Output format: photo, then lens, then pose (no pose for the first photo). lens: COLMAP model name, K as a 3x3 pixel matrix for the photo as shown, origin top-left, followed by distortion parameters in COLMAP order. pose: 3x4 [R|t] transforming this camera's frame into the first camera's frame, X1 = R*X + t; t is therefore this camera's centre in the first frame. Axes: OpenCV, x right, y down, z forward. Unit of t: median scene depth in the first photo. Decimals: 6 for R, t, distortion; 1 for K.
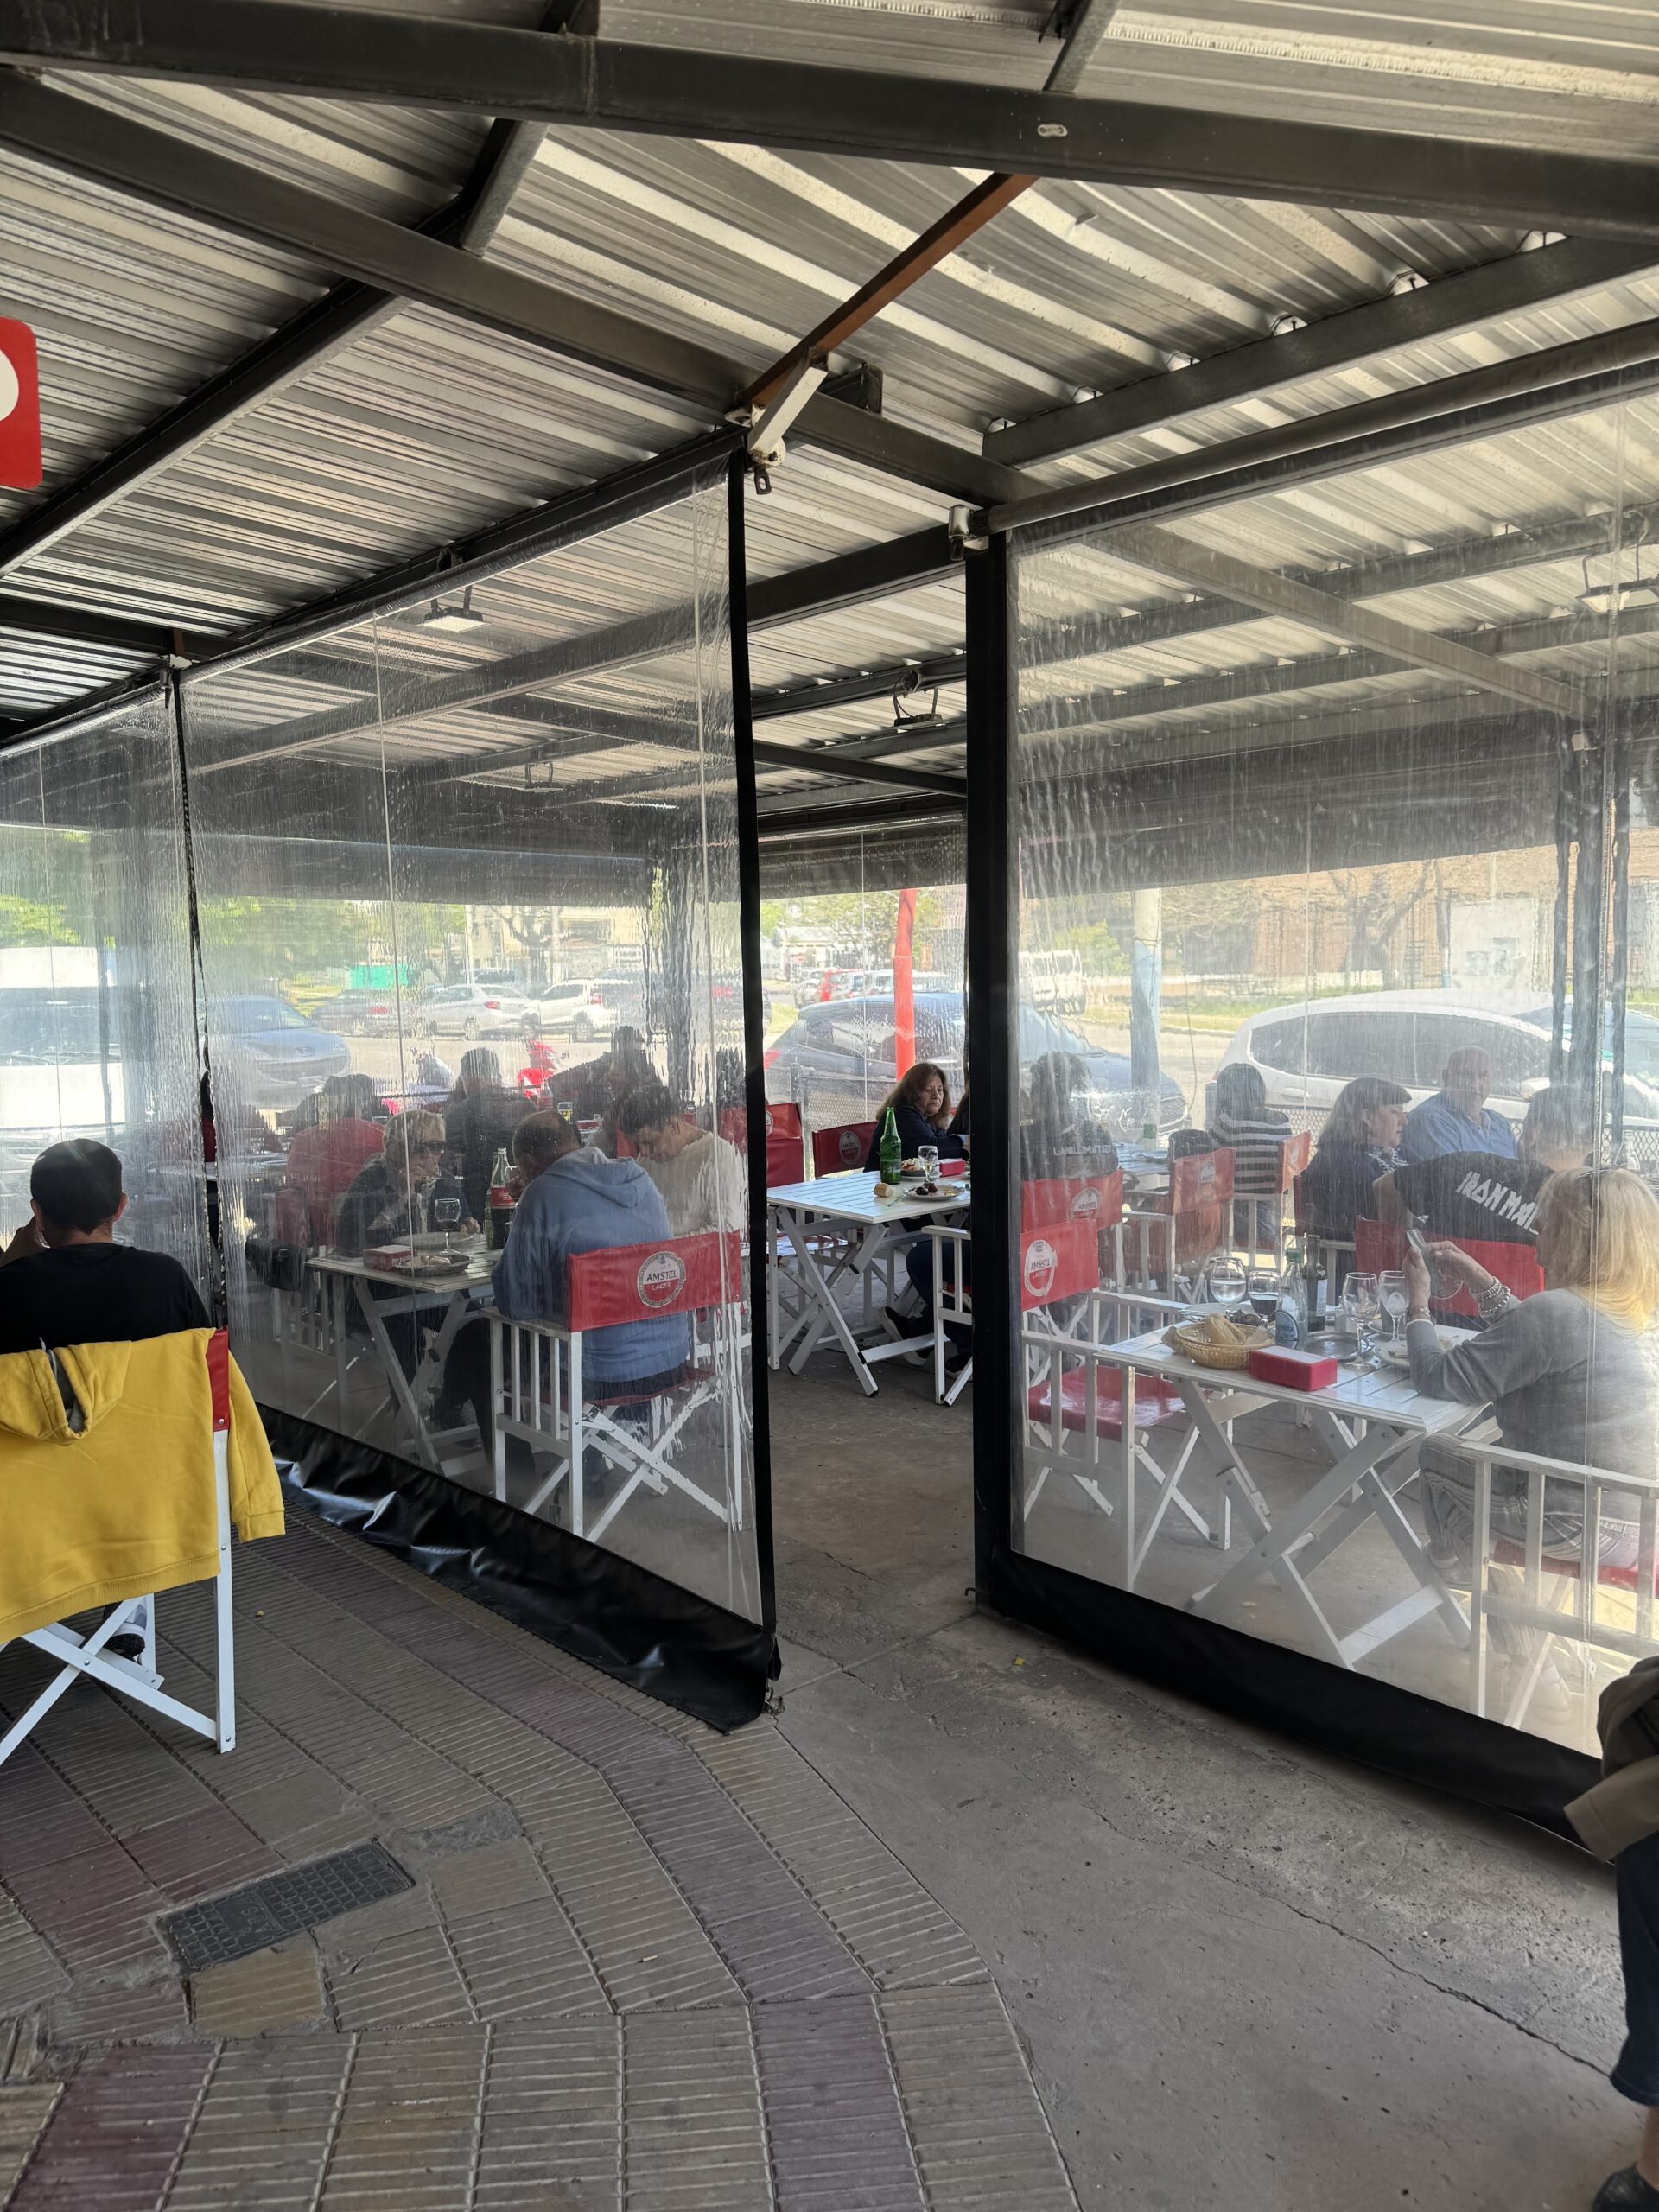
lens RADIAL K [[1560.9, 0, 831.3], [0, 1560.9, 1114.8], [0, 0, 1]] dist [0.102663, -0.159358]
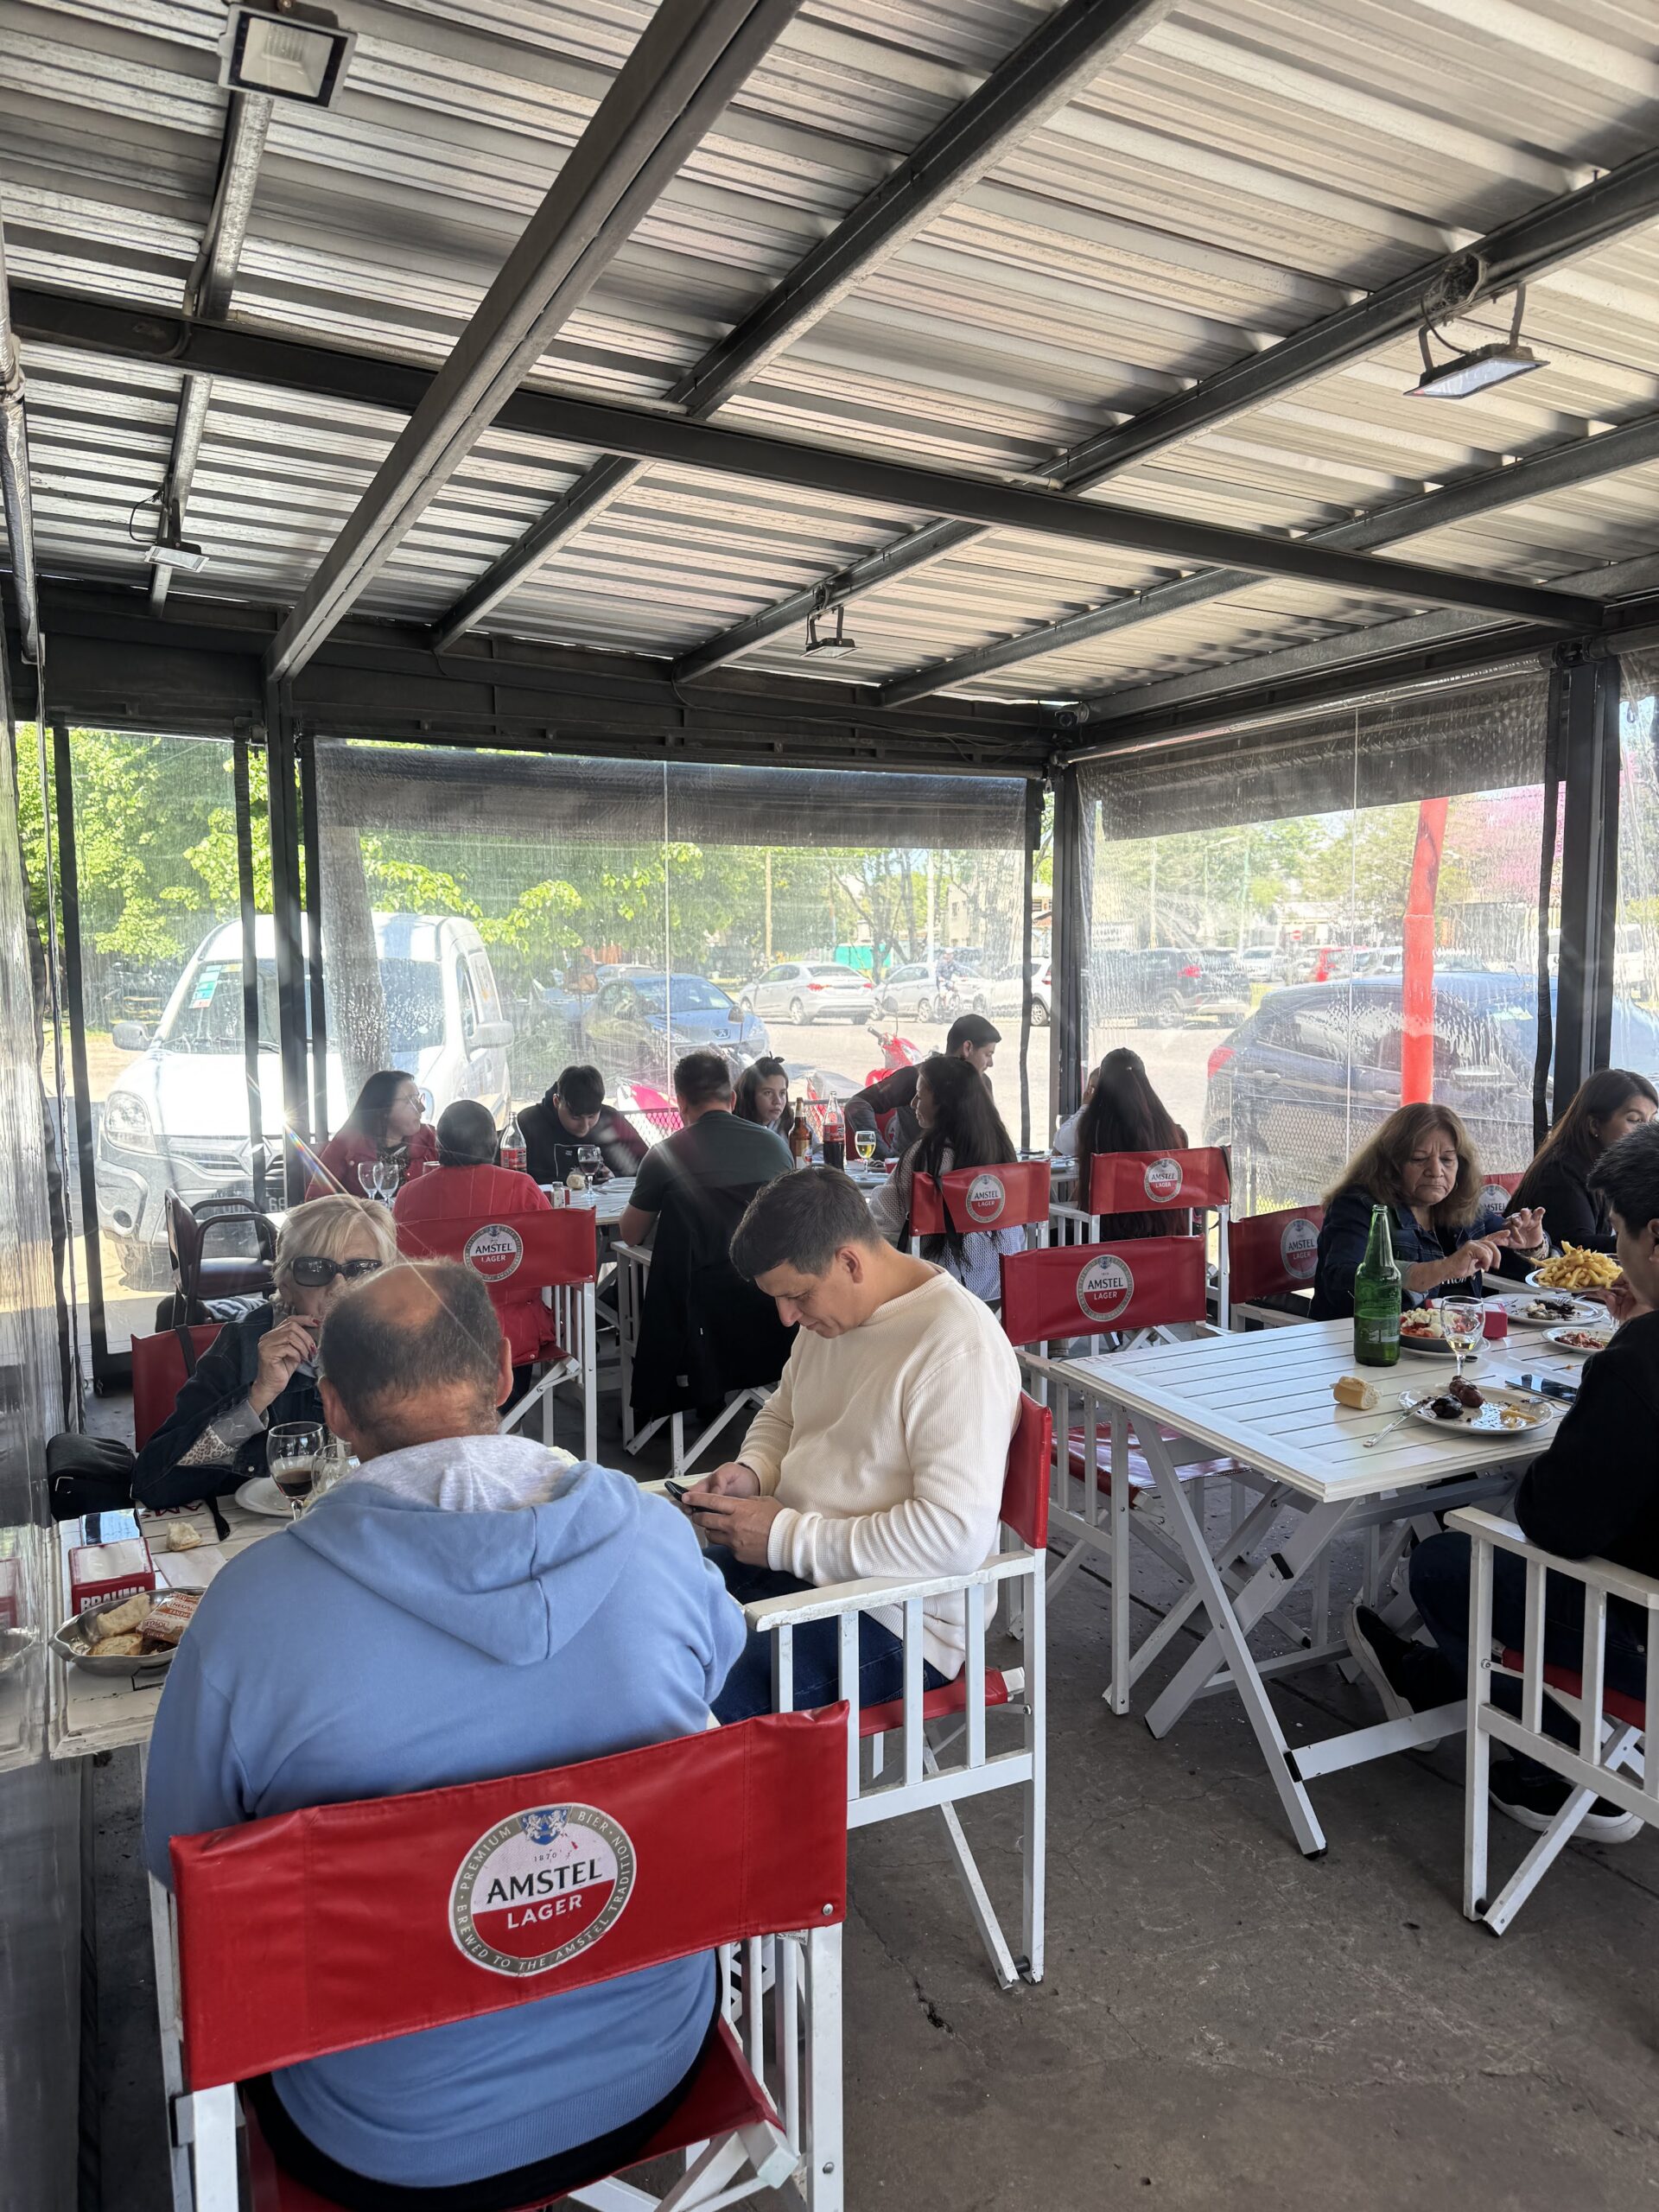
lens RADIAL K [[1560.9, 0, 831.3], [0, 1560.9, 1114.8], [0, 0, 1]] dist [0.102663, -0.159358]
pose [[0.952965, 0.035201, -0.301030, 0.016553], [-0.031356, 0.999353, 0.017597, -0.026765], [0.301455, -0.007331, 0.953452, 0.363436]]
